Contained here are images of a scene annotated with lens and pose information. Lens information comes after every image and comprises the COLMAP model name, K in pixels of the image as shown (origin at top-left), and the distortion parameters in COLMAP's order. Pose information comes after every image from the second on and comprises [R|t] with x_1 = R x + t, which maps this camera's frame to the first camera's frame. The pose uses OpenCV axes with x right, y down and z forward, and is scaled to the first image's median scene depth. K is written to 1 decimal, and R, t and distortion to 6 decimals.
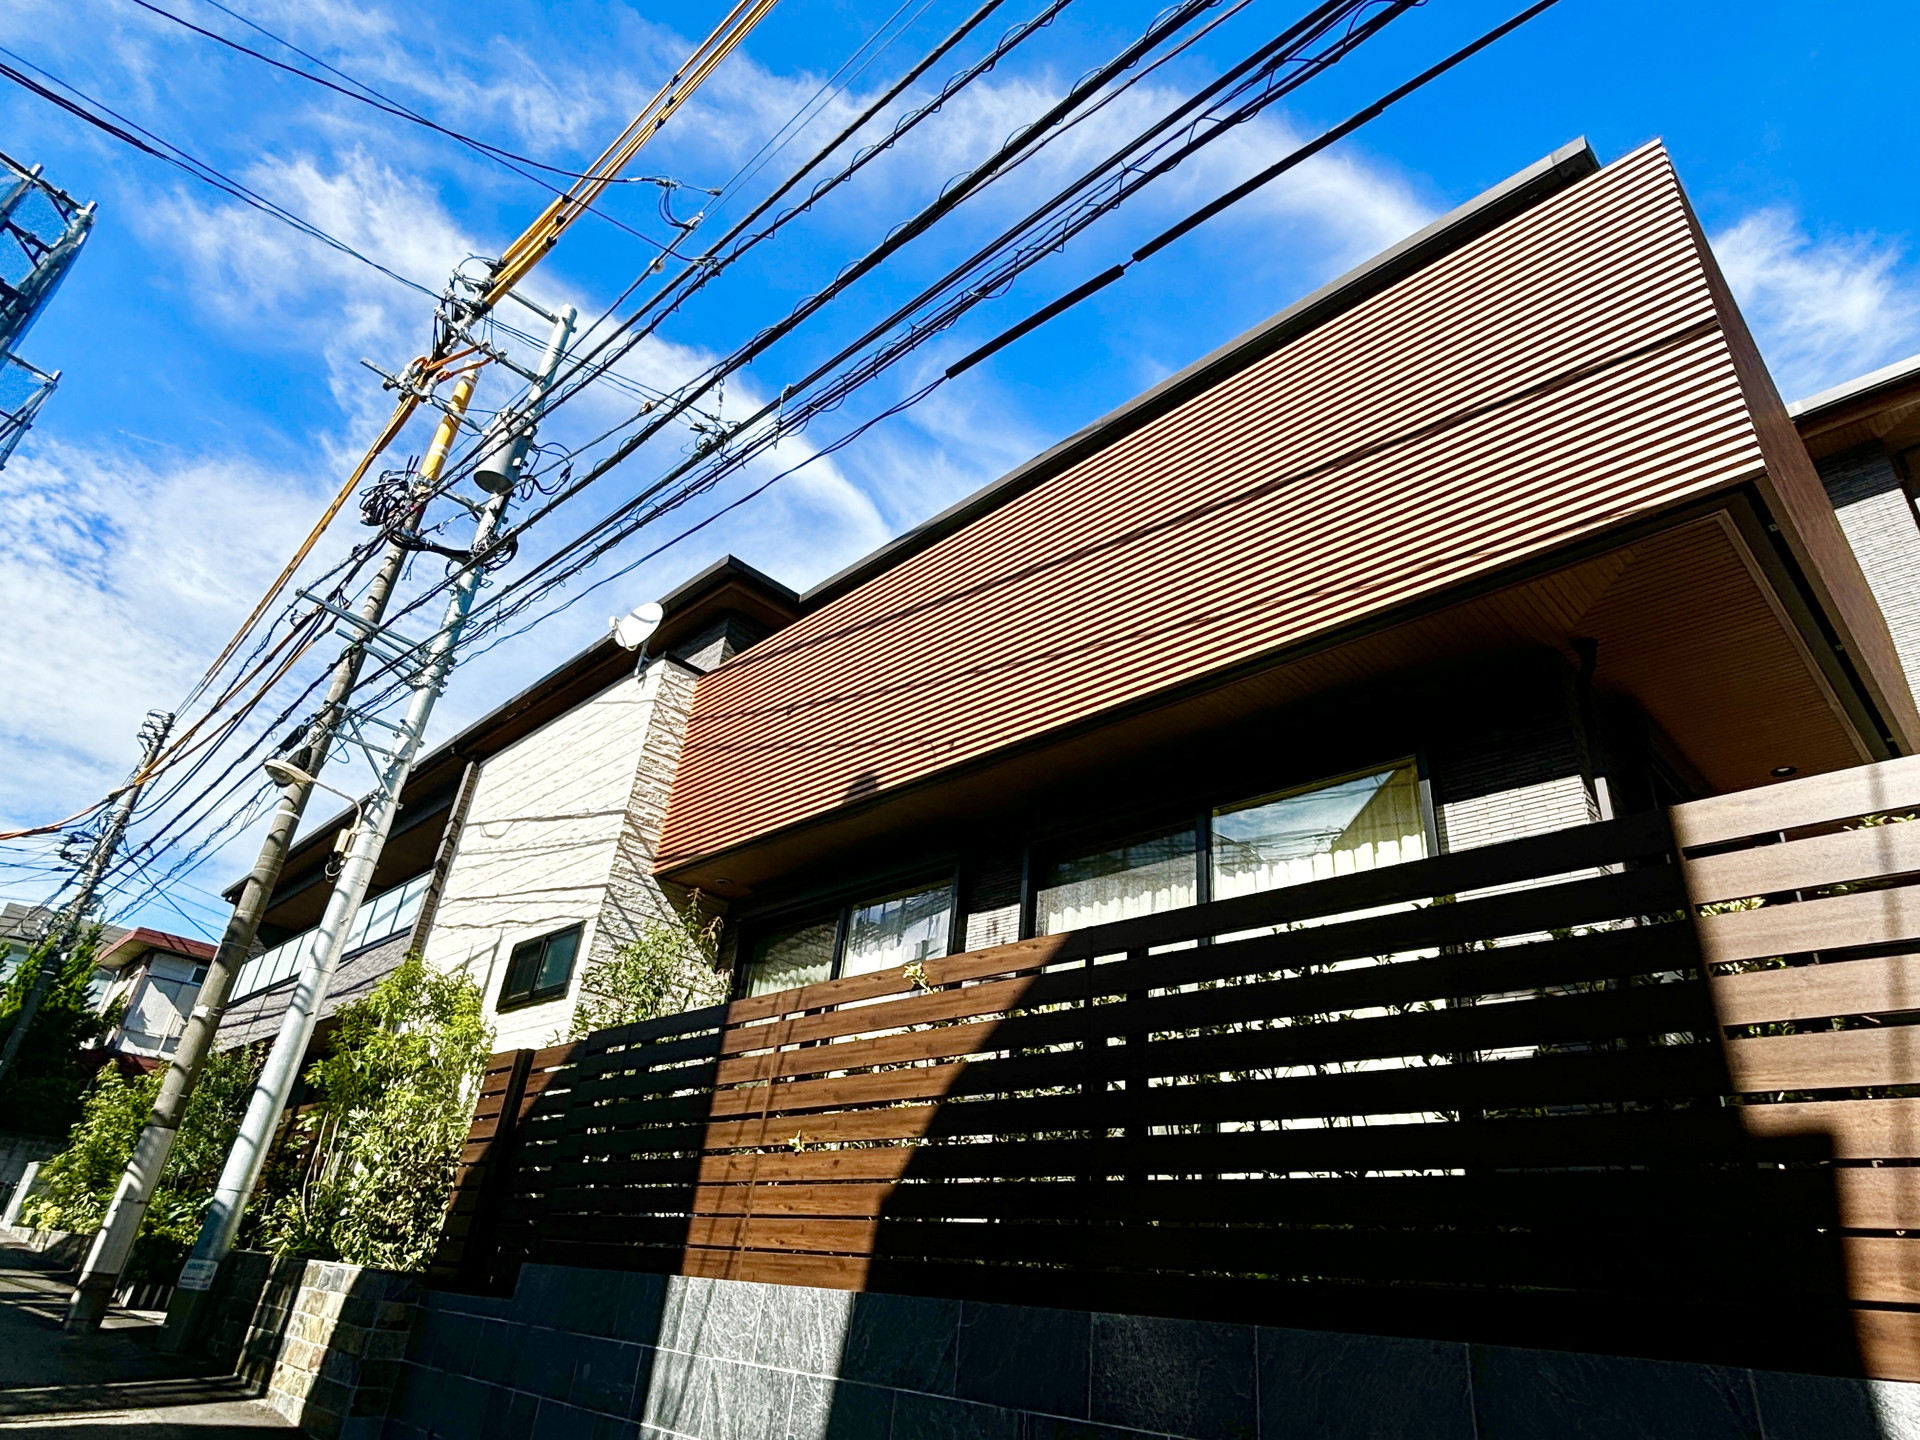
lens RADIAL K [[1089.9, 0, 982.9], [0, 1089.9, 727.0], [0, 0, 1]] dist [-0.002760, -0.001870]
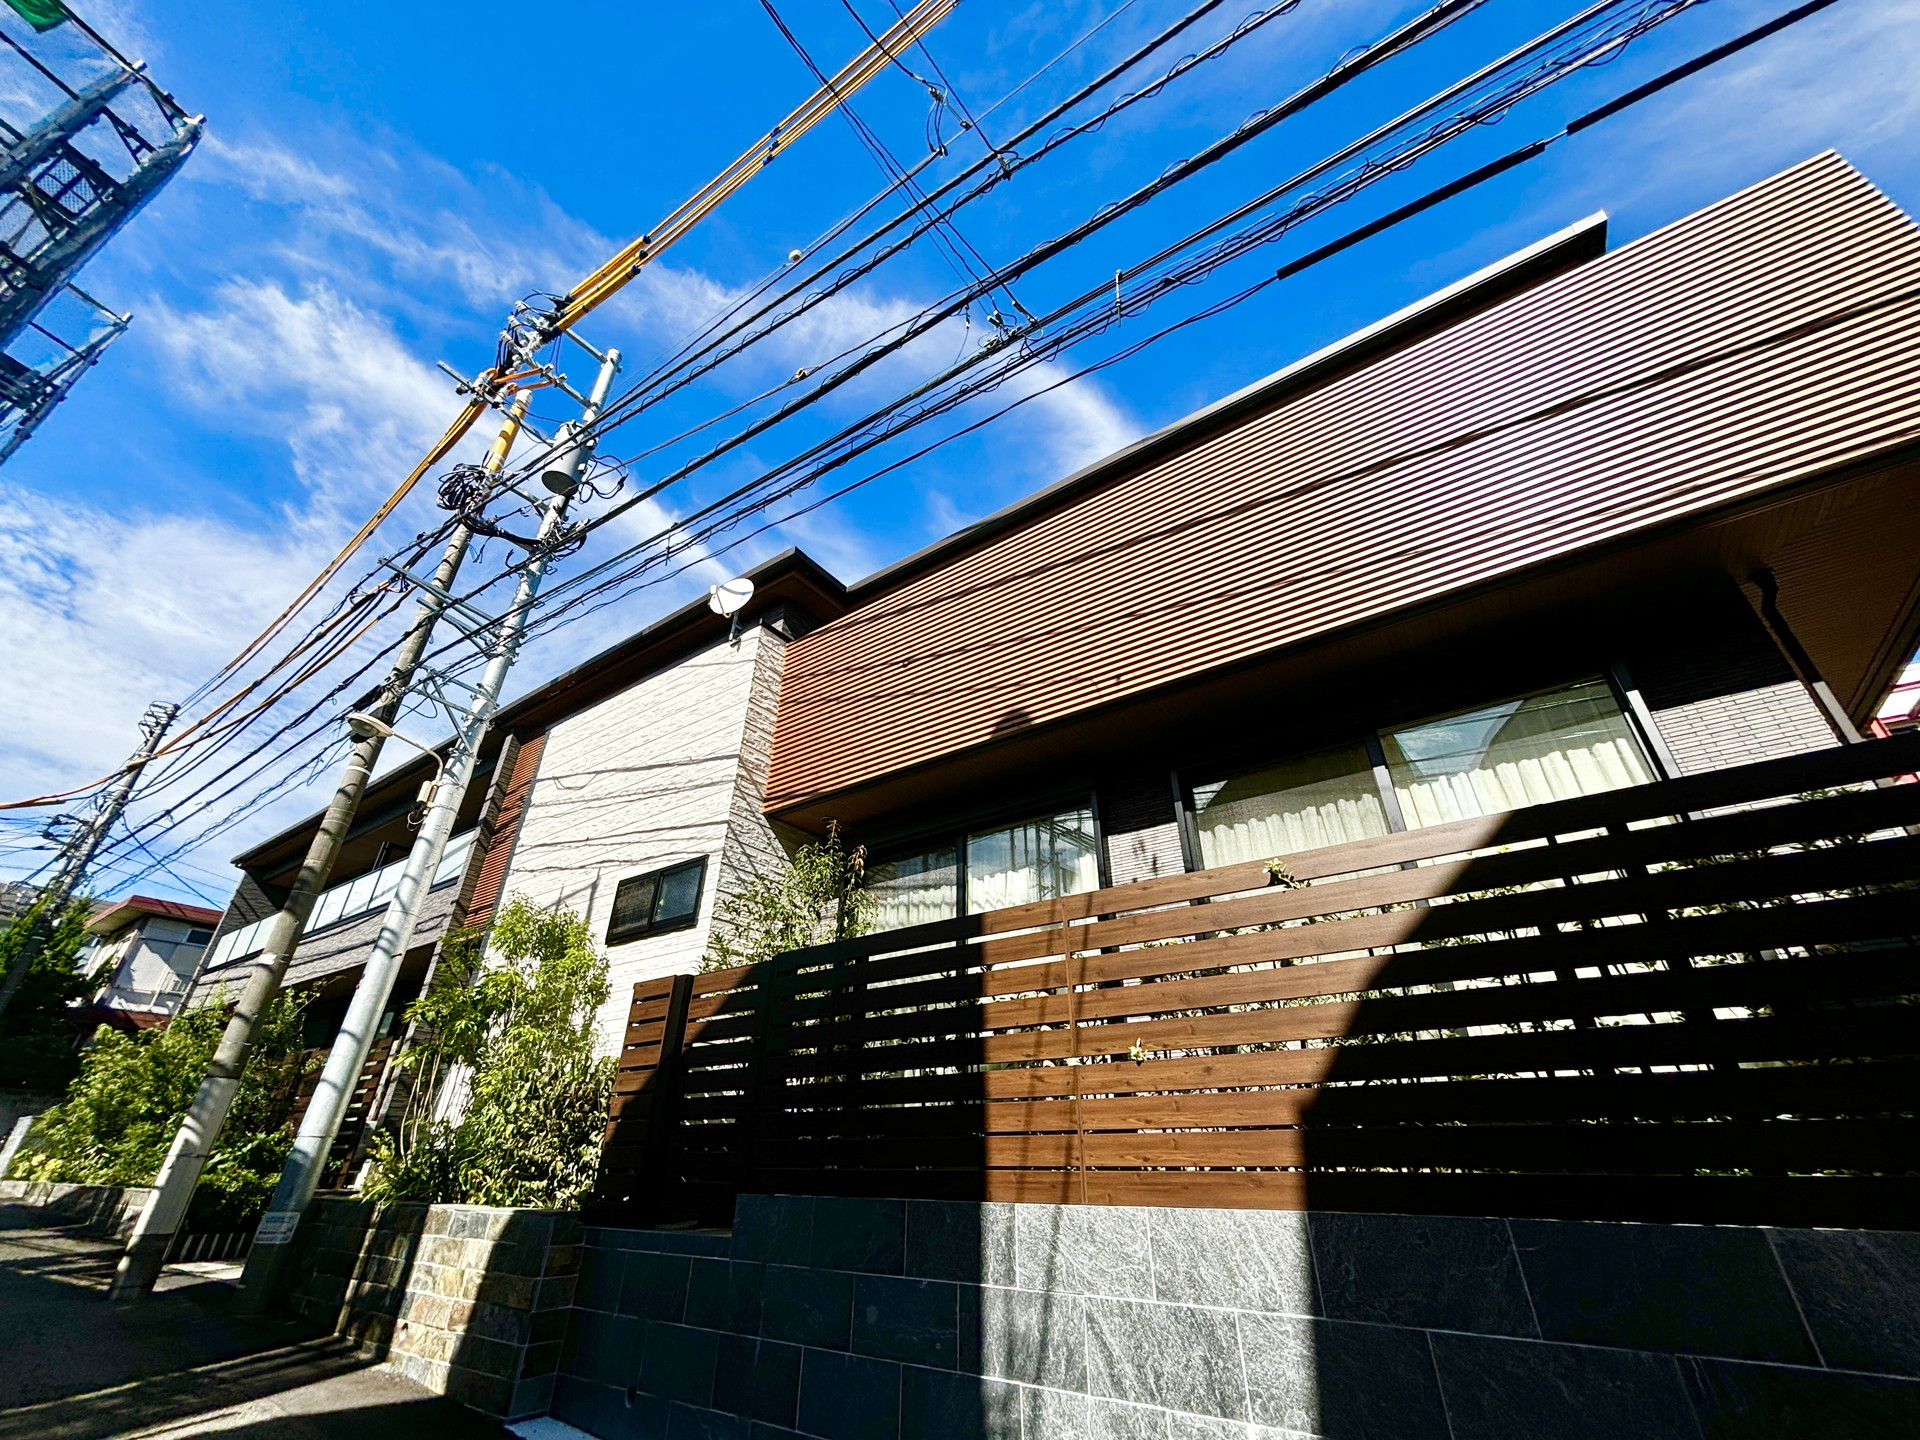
lens RADIAL K [[770.3, 0, 960.0], [0, 770.3, 720.0], [0, 0, 1]] dist [0.000768, 0.003032]
pose [[0.984416, 0.013427, 0.175341, -0.239612], [-0.008461, 0.999543, -0.029038, 0.060448], [-0.175651, 0.027102, 0.984079, 0.189466]]
